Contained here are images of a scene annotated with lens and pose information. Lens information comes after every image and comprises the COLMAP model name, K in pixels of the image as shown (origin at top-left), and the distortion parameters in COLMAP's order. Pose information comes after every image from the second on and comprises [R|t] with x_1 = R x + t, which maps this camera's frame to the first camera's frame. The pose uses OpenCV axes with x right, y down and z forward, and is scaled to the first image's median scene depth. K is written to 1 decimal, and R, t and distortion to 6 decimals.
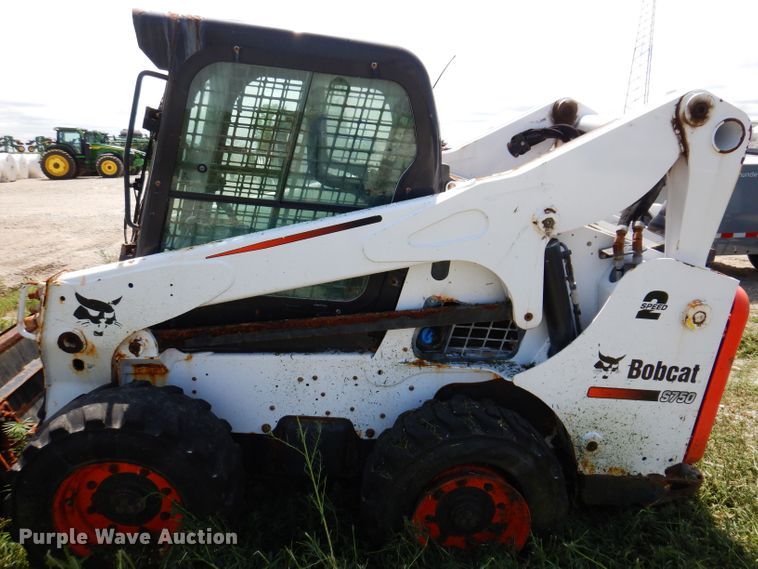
lens RADIAL K [[527.4, 0, 368.4], [0, 527.4, 286.6], [0, 0, 1]] dist [0.007112, 0.001301]
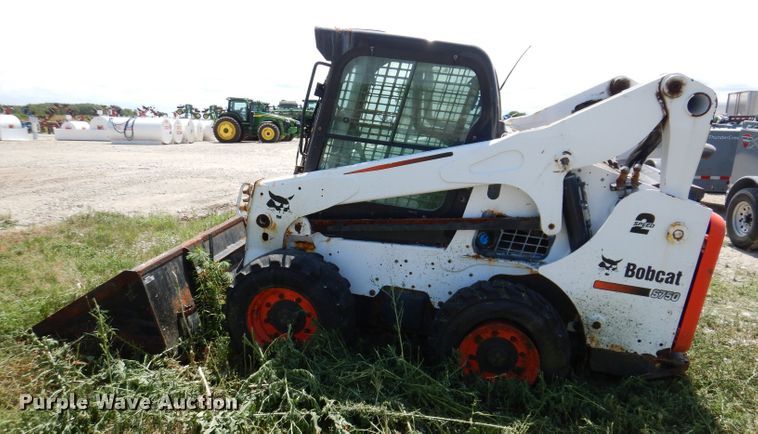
lens RADIAL K [[536.4, 0, 375.1], [0, 536.4, 252.2], [0, 0, 1]] dist [0.007757, -0.000184]
pose [[0.969020, 0.079054, -0.233987, 0.180748], [-0.083122, 0.996511, -0.007563, 0.176750], [0.232573, 0.026778, 0.972210, -0.546310]]
